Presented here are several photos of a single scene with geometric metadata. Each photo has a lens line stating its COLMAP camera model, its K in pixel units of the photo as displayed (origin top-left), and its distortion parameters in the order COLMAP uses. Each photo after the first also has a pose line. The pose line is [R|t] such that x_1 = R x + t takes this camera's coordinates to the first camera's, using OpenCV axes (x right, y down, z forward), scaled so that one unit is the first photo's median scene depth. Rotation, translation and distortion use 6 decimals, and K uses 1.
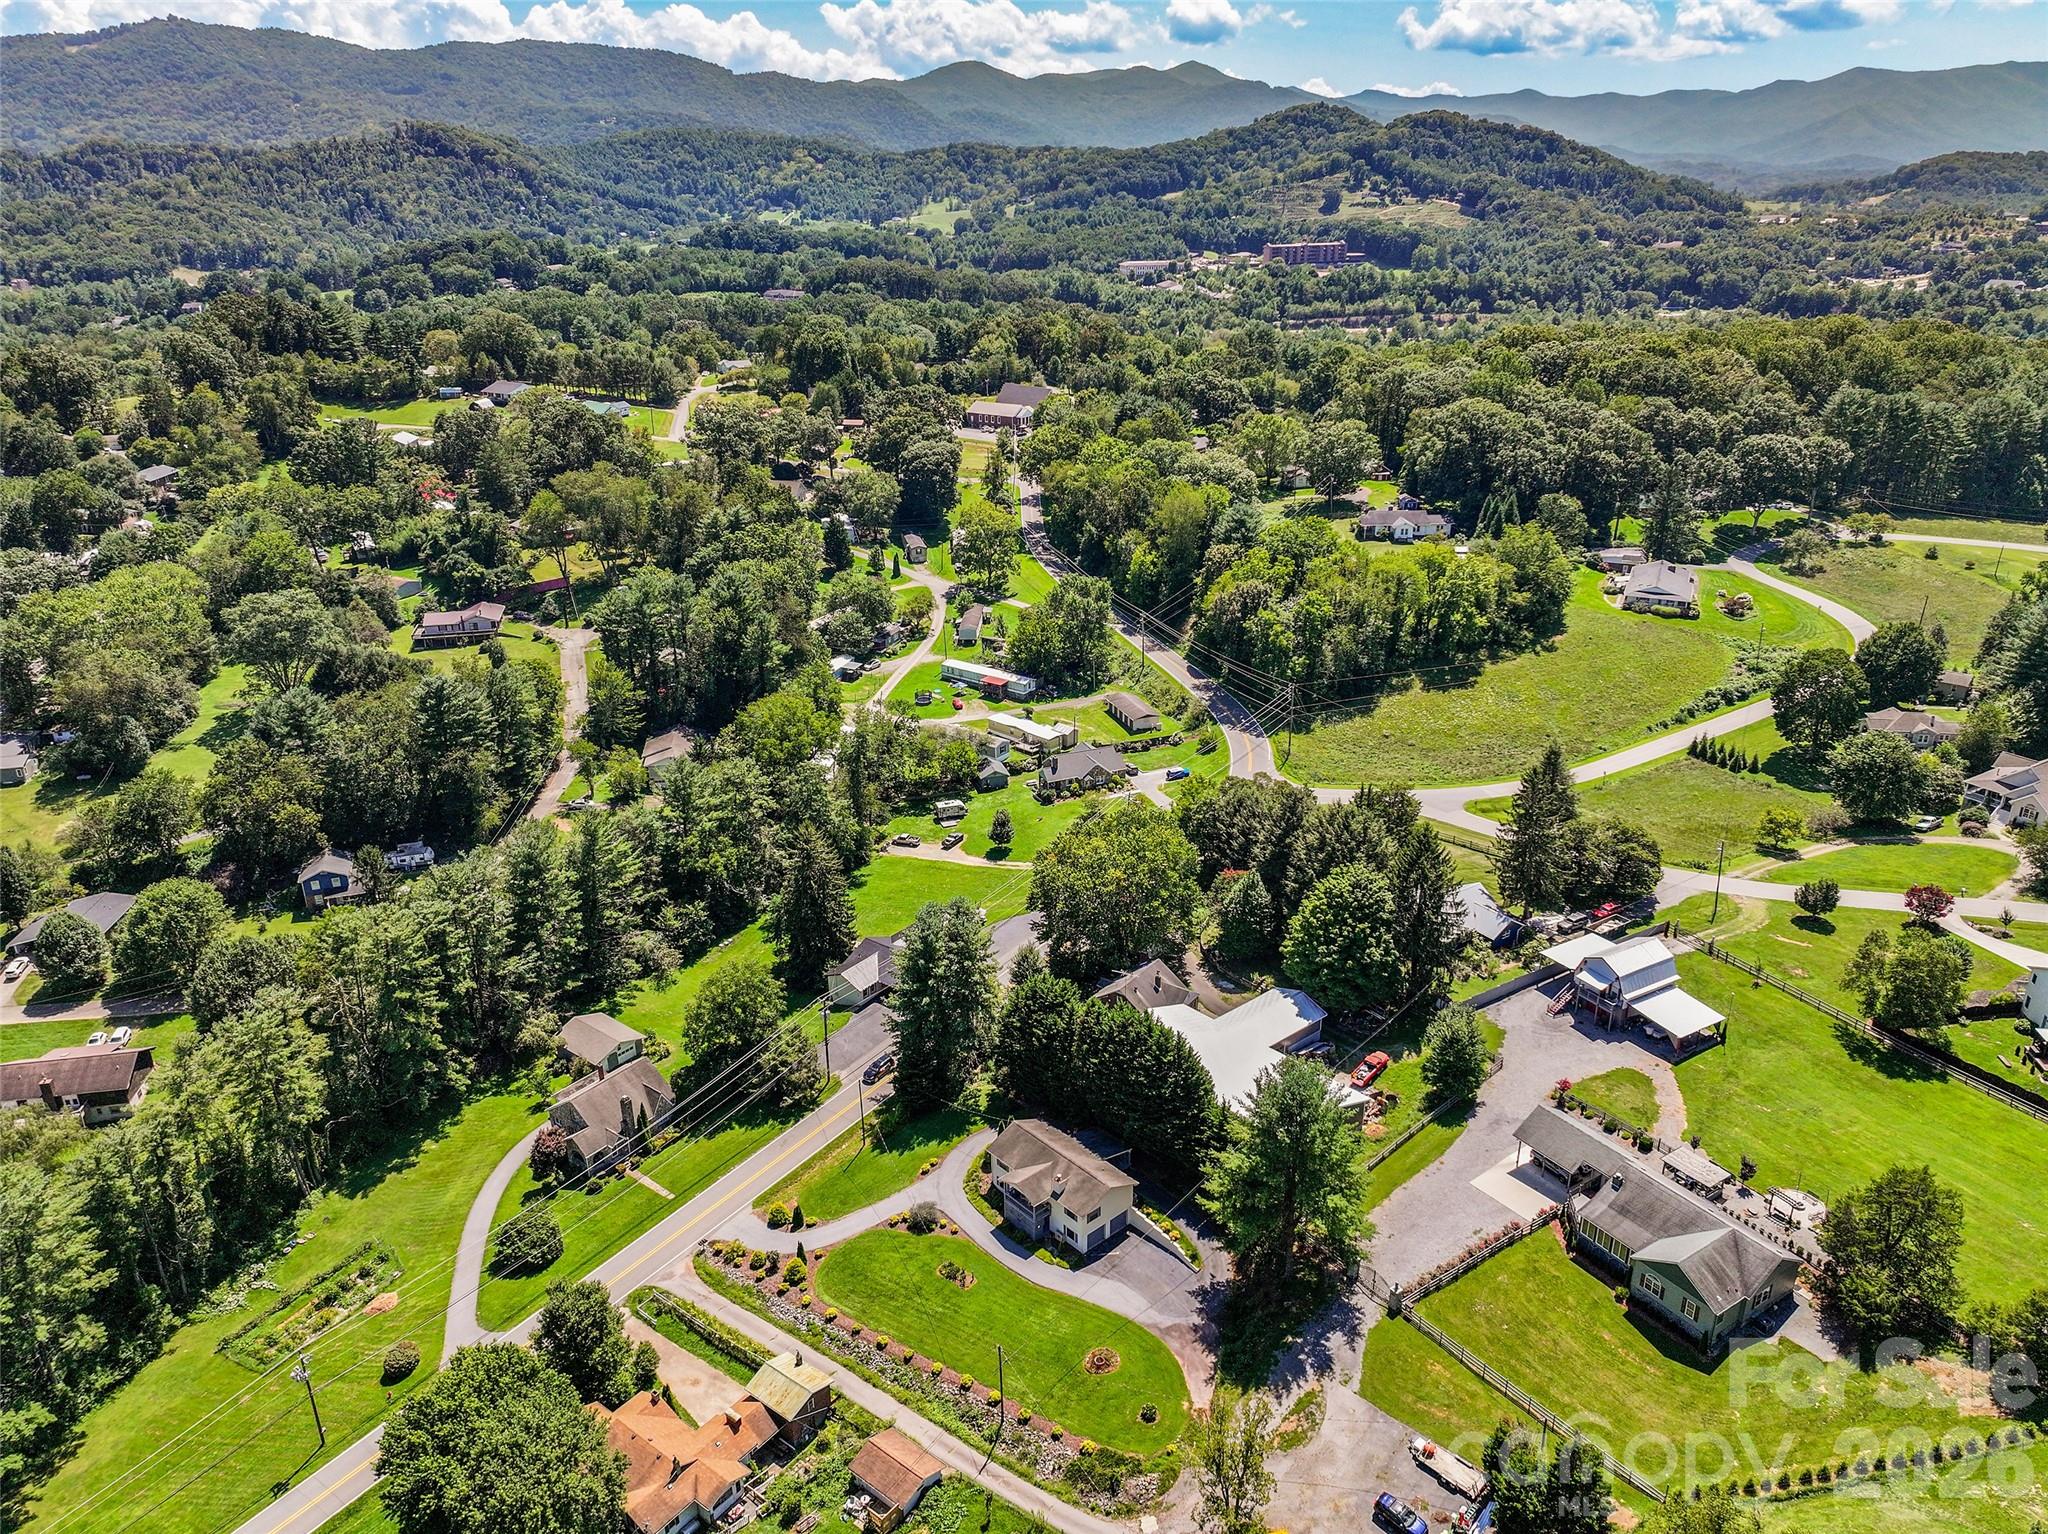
lens RADIAL K [[1422.9, 0, 1024.0], [0, 1422.9, 767.0], [0, 0, 1]] dist [0.003063, 0.003626]
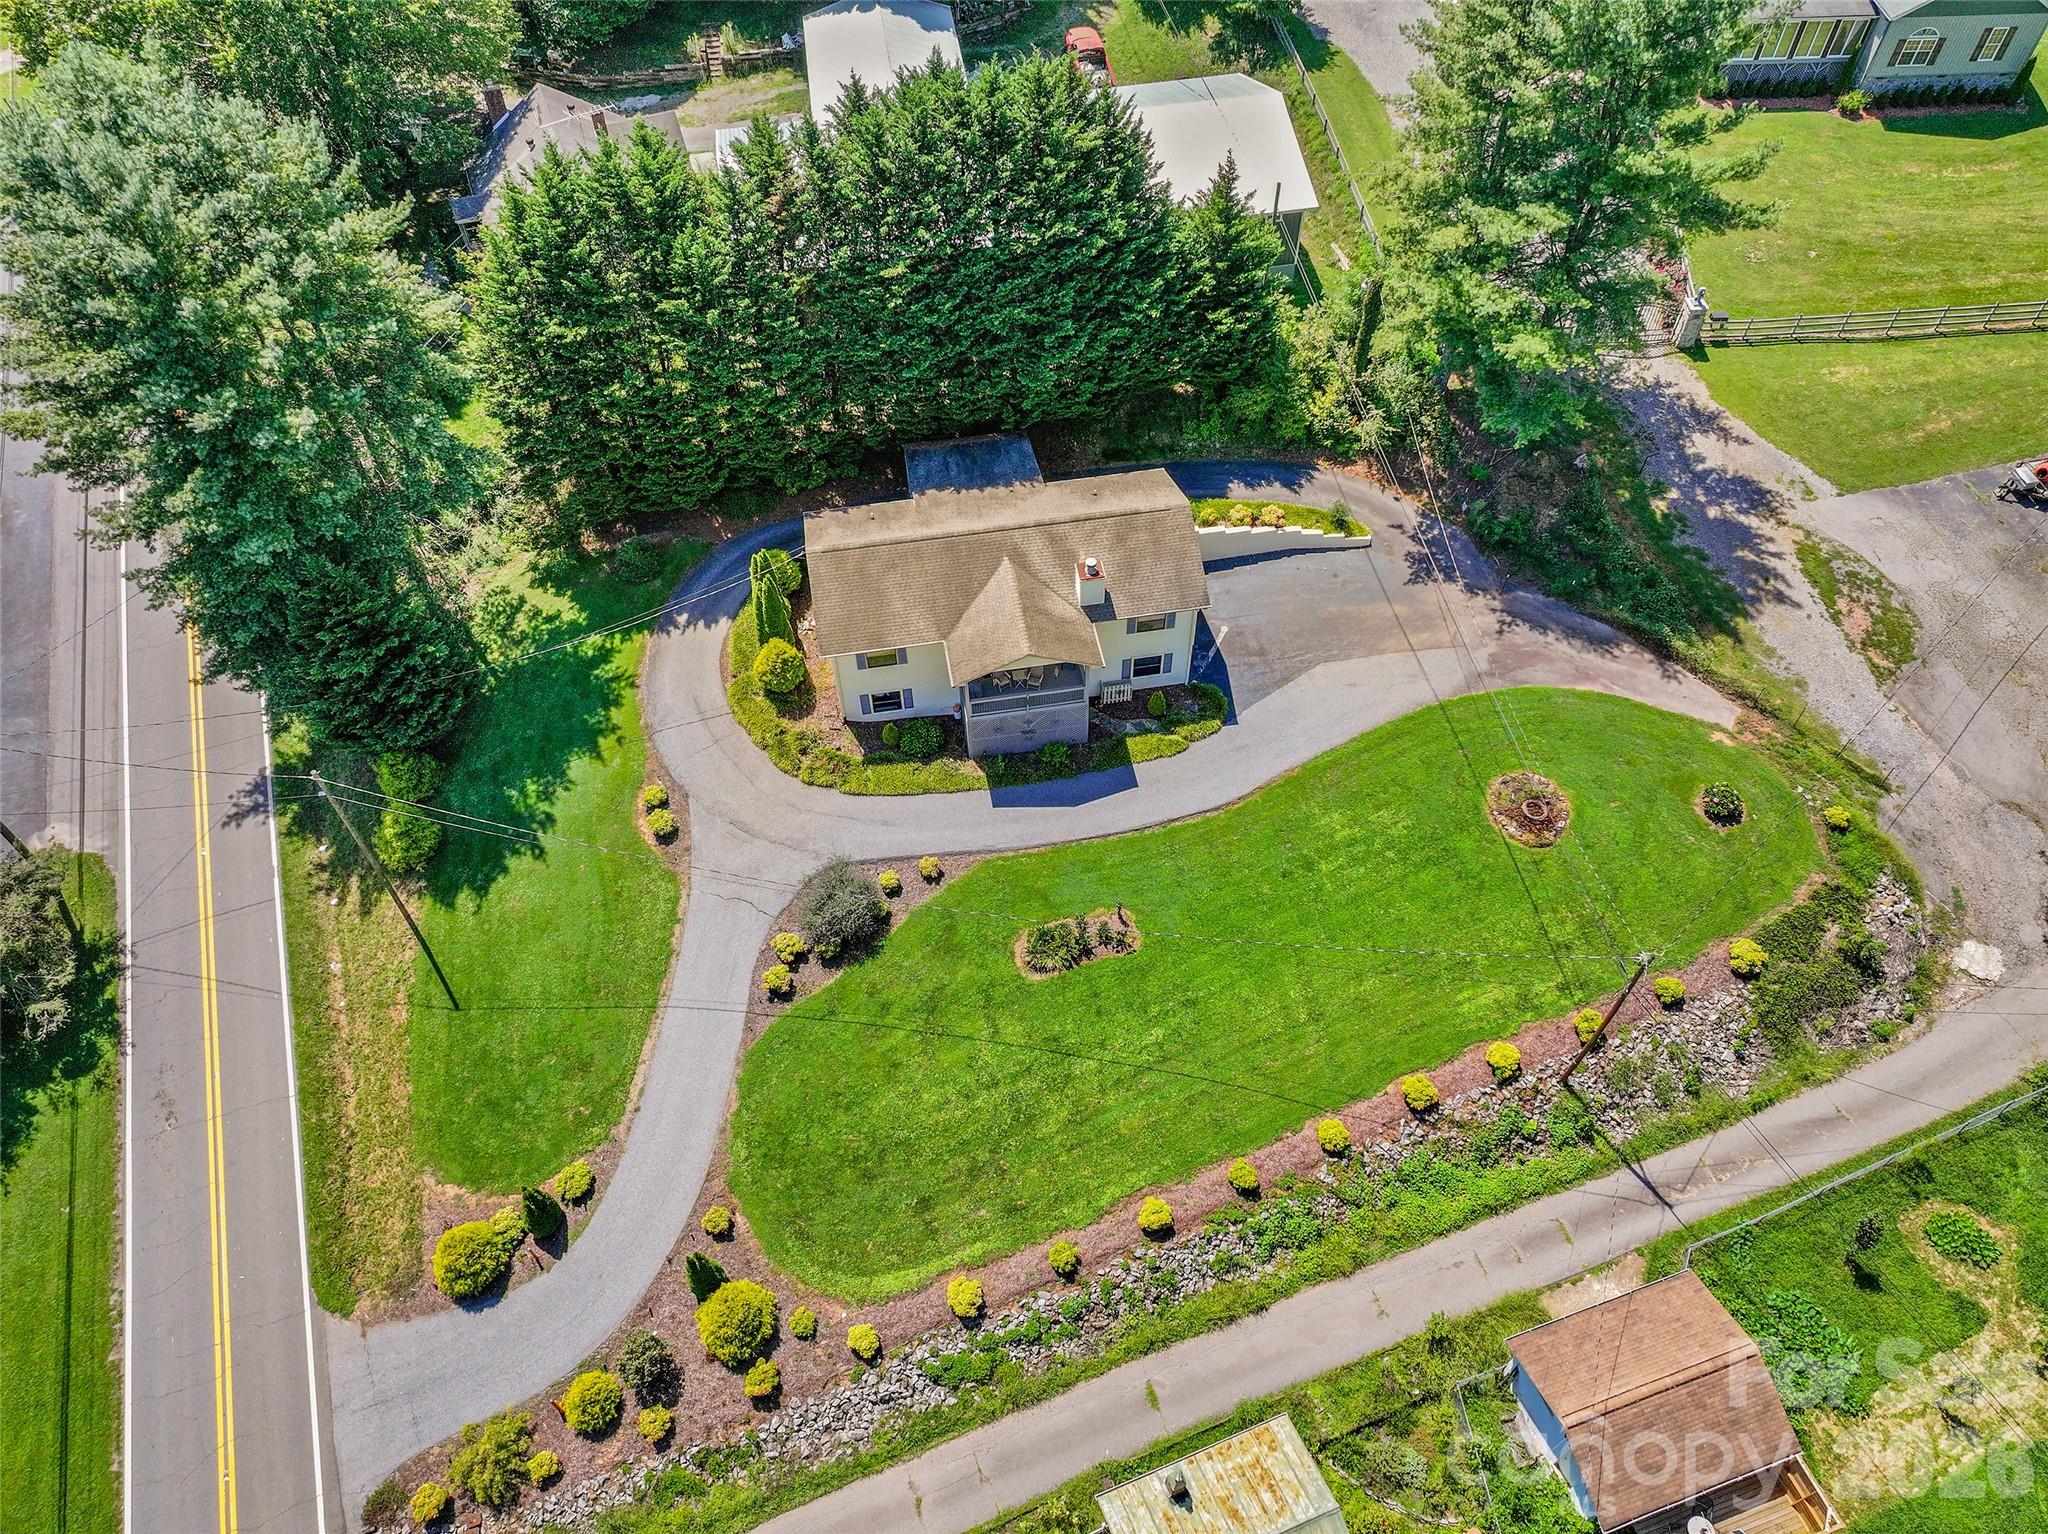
lens RADIAL K [[1422.9, 0, 1024.0], [0, 1422.9, 767.0], [0, 0, 1]] dist [0.003063, 0.003626]
pose [[0.523133, -0.663864, 0.534431, -0.212137], [0.323160, 0.734769, 0.596391, 0.101567], [-0.788606, -0.139285, 0.598916, 0.779335]]
